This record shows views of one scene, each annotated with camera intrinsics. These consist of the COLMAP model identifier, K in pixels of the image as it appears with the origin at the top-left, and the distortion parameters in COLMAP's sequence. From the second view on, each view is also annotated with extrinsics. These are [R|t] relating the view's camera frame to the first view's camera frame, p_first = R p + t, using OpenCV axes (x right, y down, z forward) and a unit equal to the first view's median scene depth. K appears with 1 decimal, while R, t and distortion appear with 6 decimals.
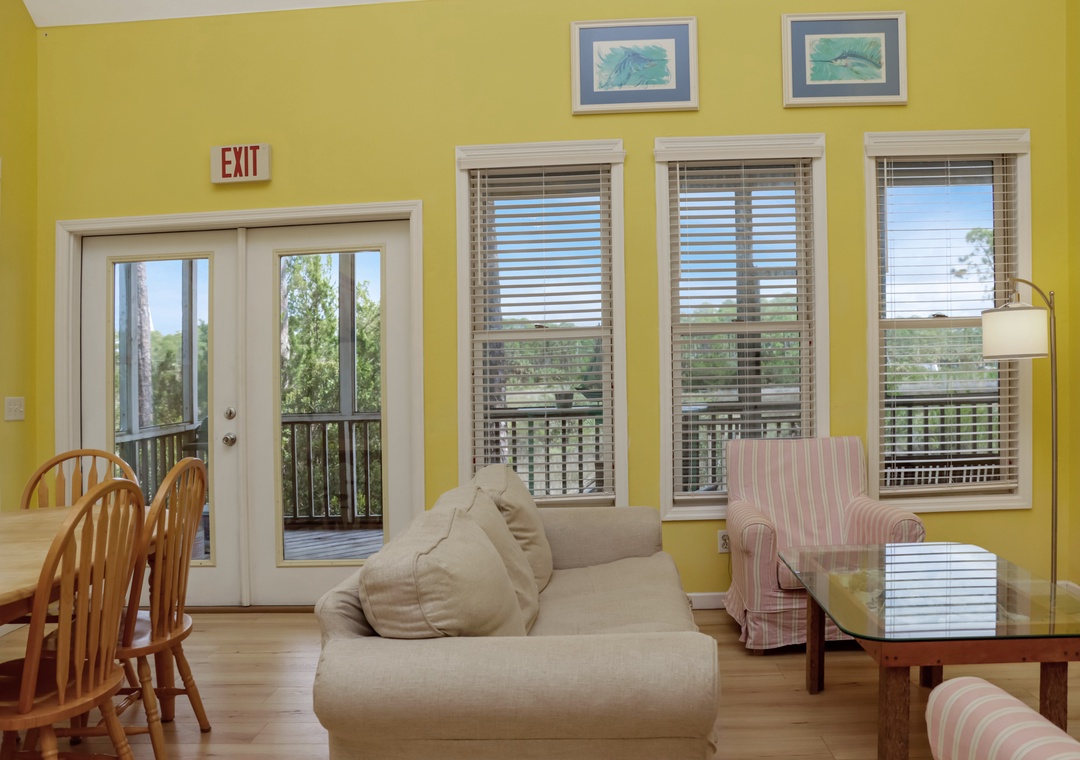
lens RADIAL K [[936.1, 0, 542.7], [0, 936.1, 383.6], [0, 0, 1]] dist [-0.143419, 0.081785]
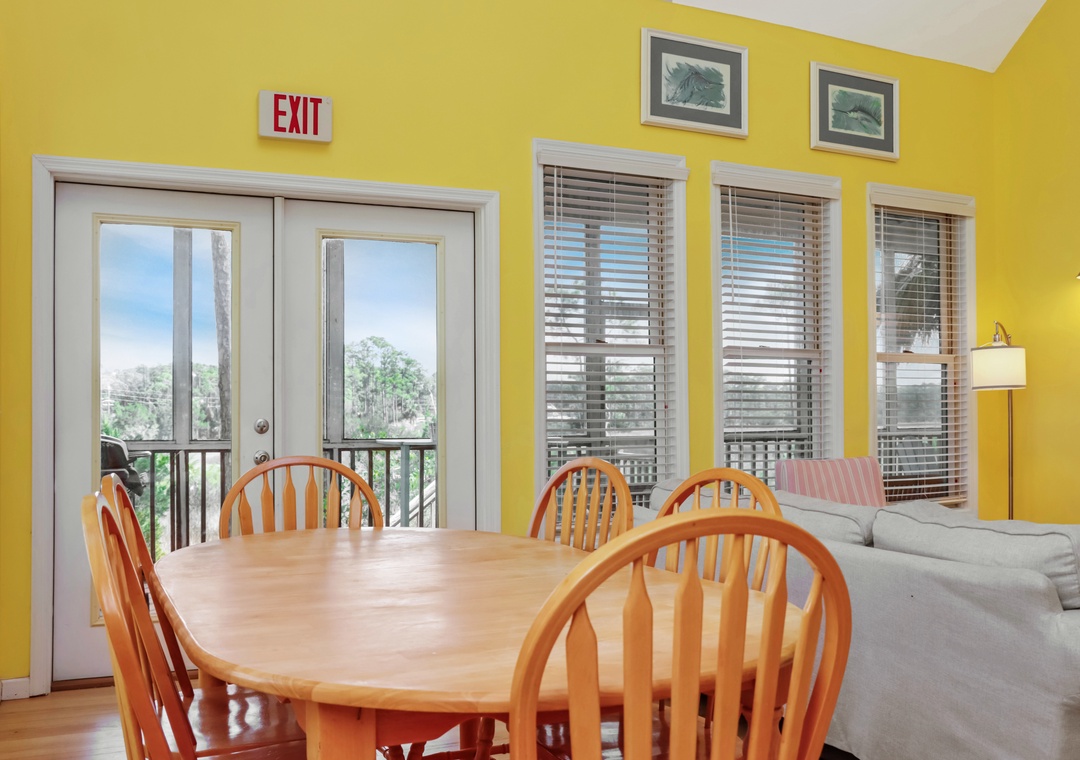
lens RADIAL K [[936.1, 0, 521.3], [0, 936.1, 420.8], [0, 0, 1]] dist [-0.143419, 0.081785]
pose [[0.902964, 0.019997, 0.429250, -0.493932], [-0.012708, 0.999722, -0.019841, 0.042746], [-0.429528, 0.012460, 0.902968, 0.185157]]
